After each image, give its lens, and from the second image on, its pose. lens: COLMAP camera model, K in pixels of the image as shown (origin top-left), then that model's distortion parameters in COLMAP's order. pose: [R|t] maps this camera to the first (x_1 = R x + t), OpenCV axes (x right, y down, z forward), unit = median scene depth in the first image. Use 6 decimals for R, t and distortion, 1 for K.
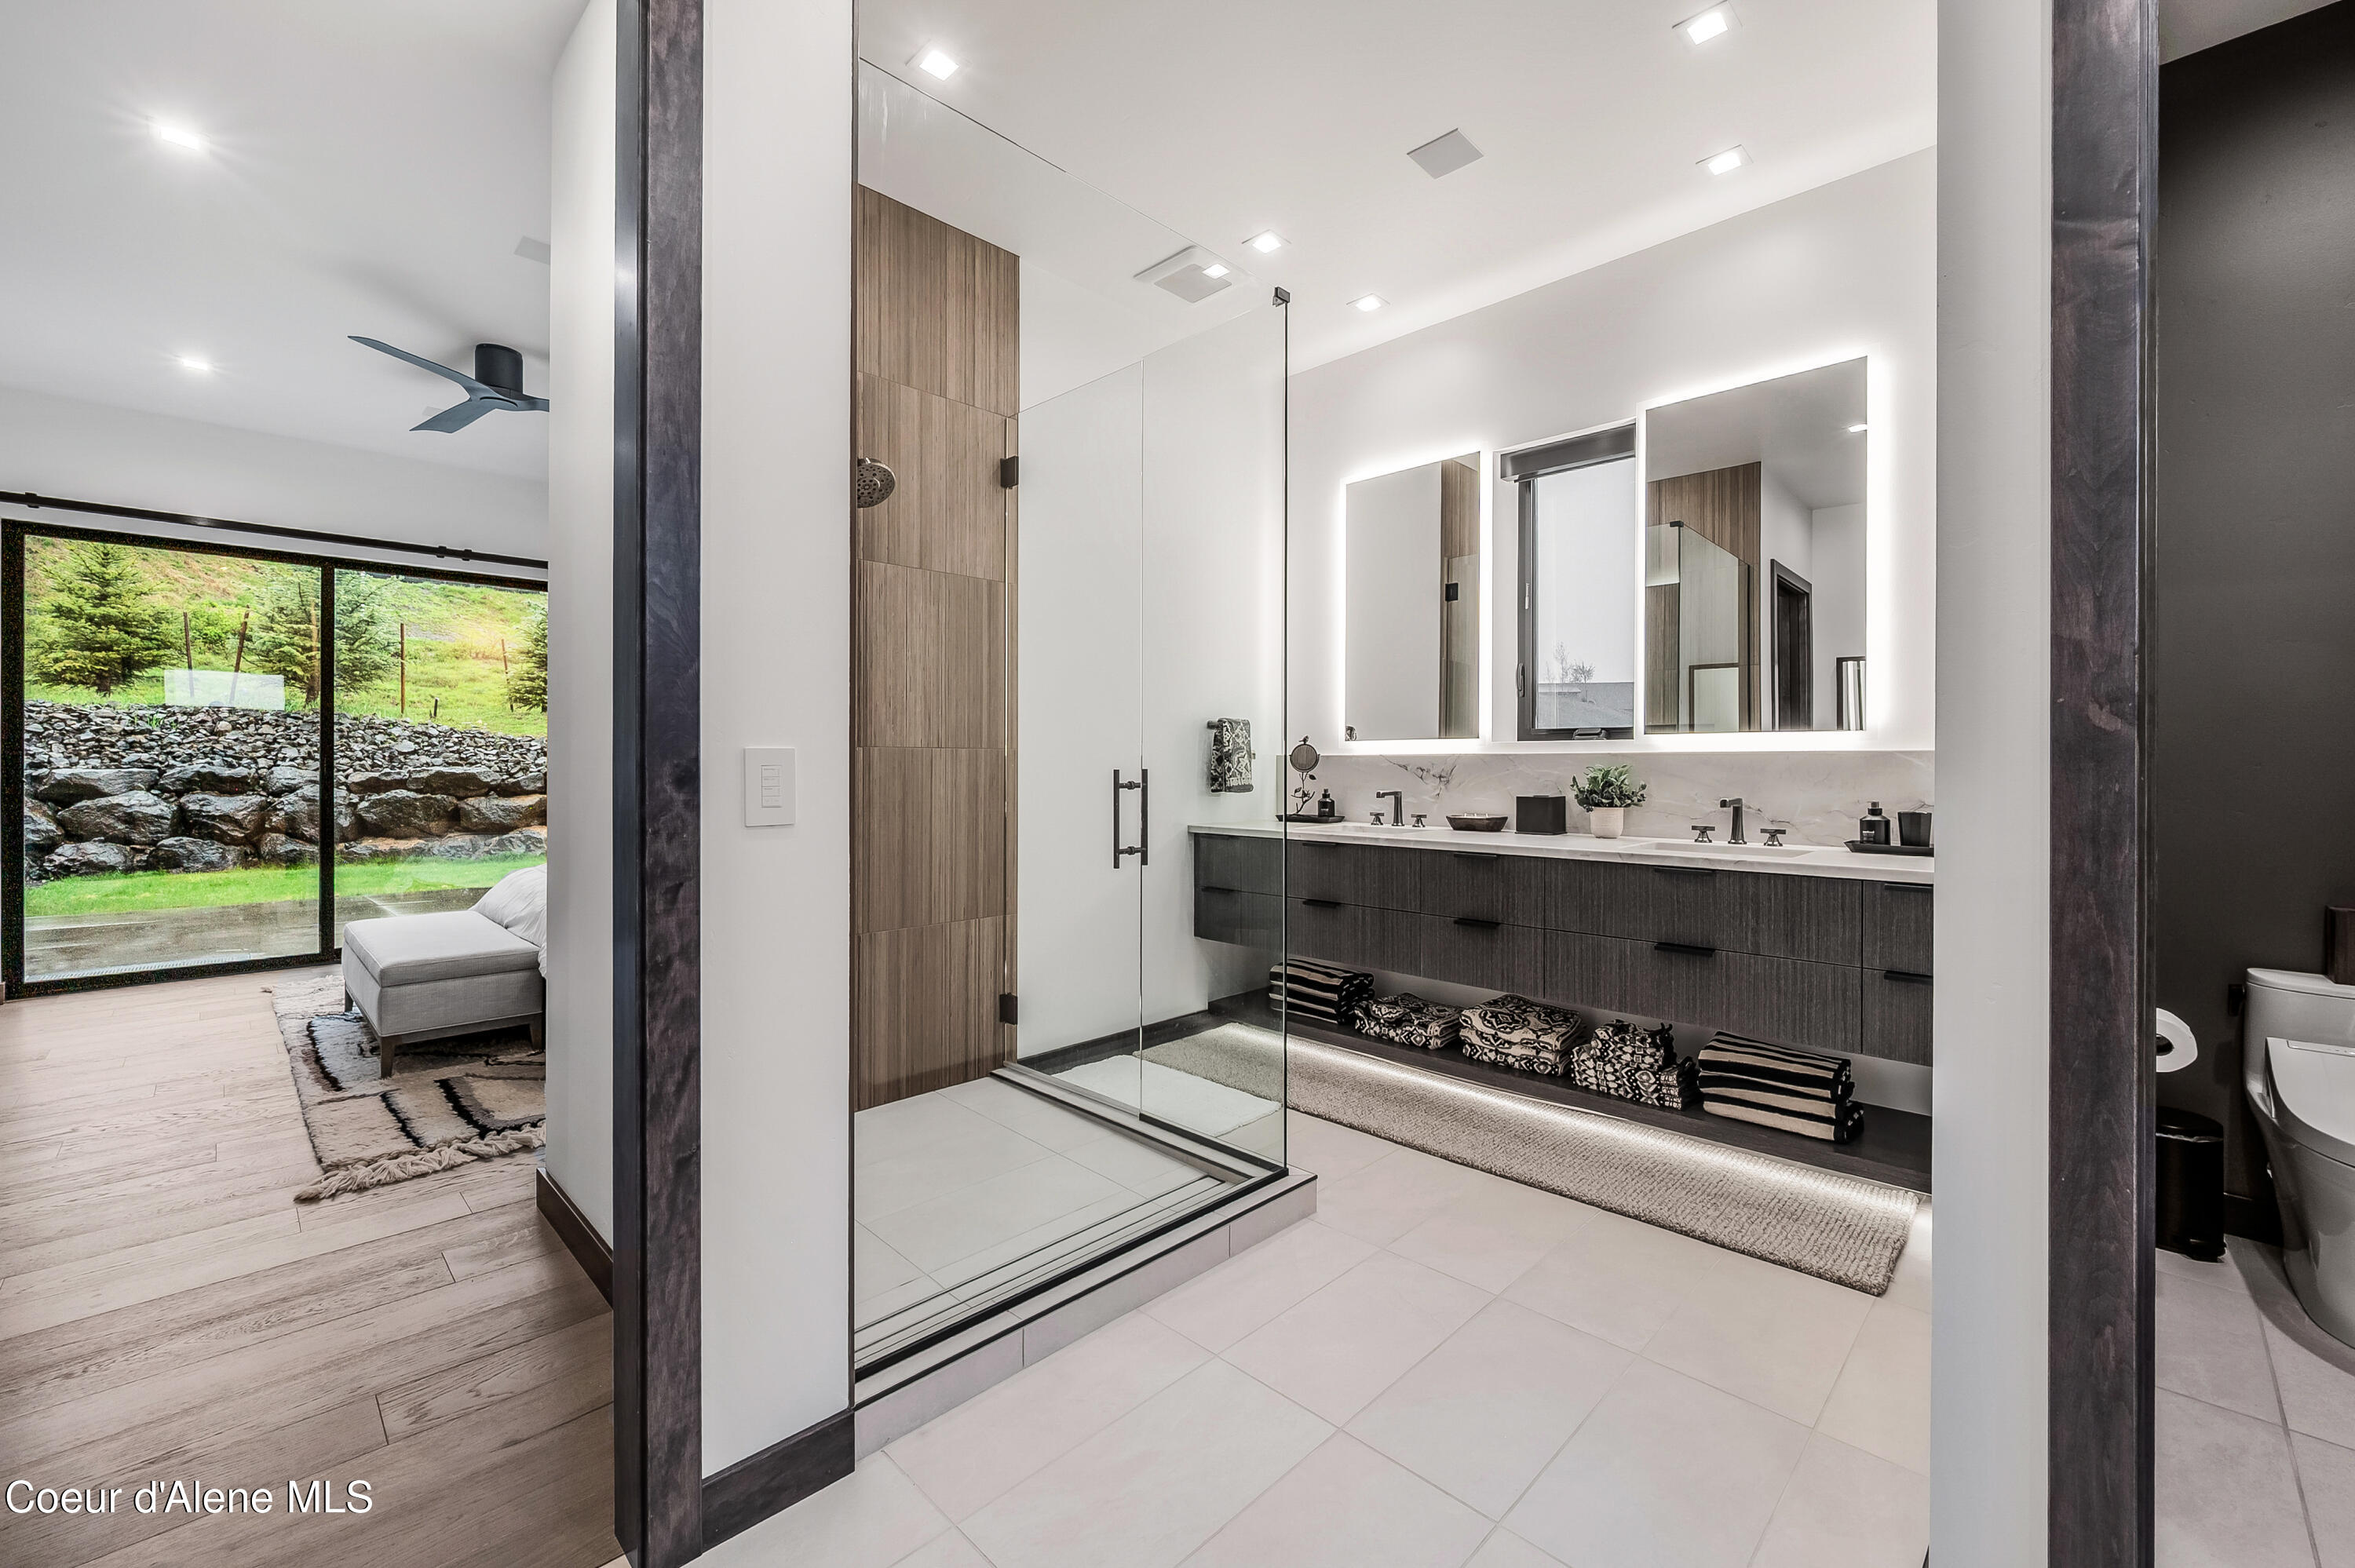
lens RADIAL K [[959.8, 0, 1180.4], [0, 959.8, 772.4], [0, 0, 1]] dist [0.001429, 0.000169]
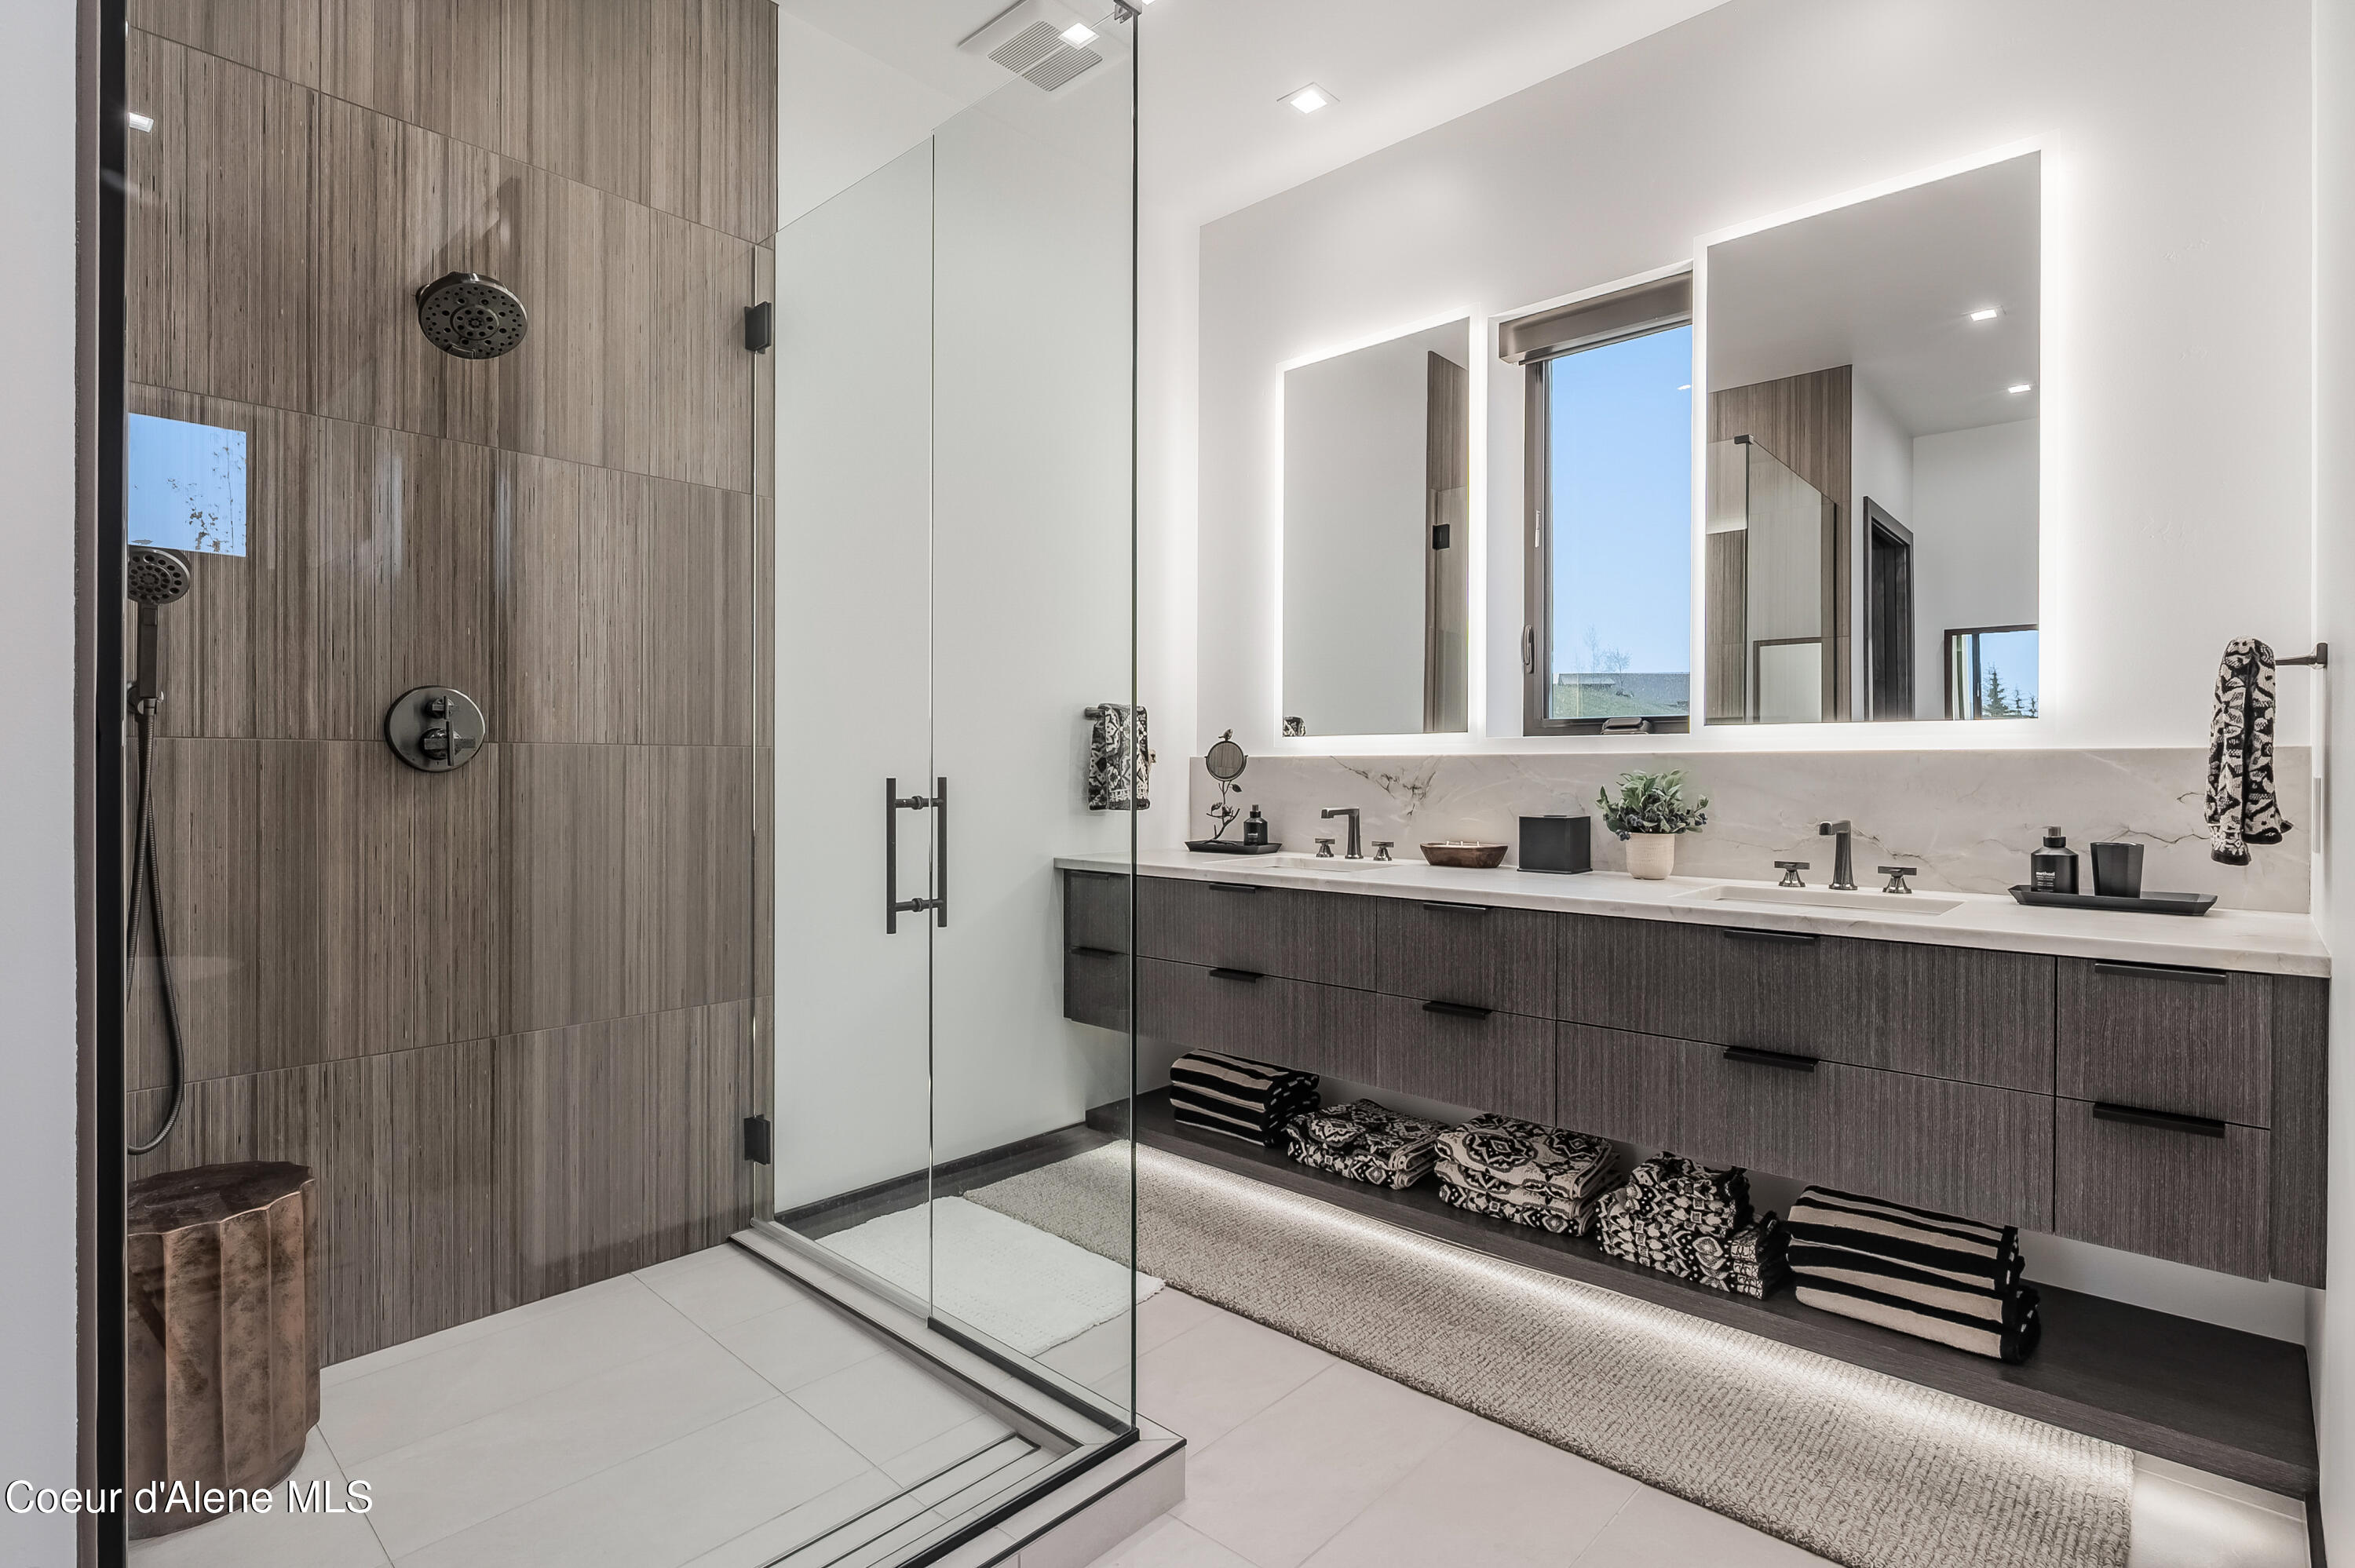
lens RADIAL K [[1153.9, 0, 1177.5], [0, 1153.9, 784.0], [0, 0, 1]] dist [-0.001320, -0.000046]
pose [[0.999474, -0.000402, 0.032435, 0.085187], [0.000282, 0.999993, 0.003732, -0.001652], [-0.032436, -0.003720, 0.999467, 0.199016]]
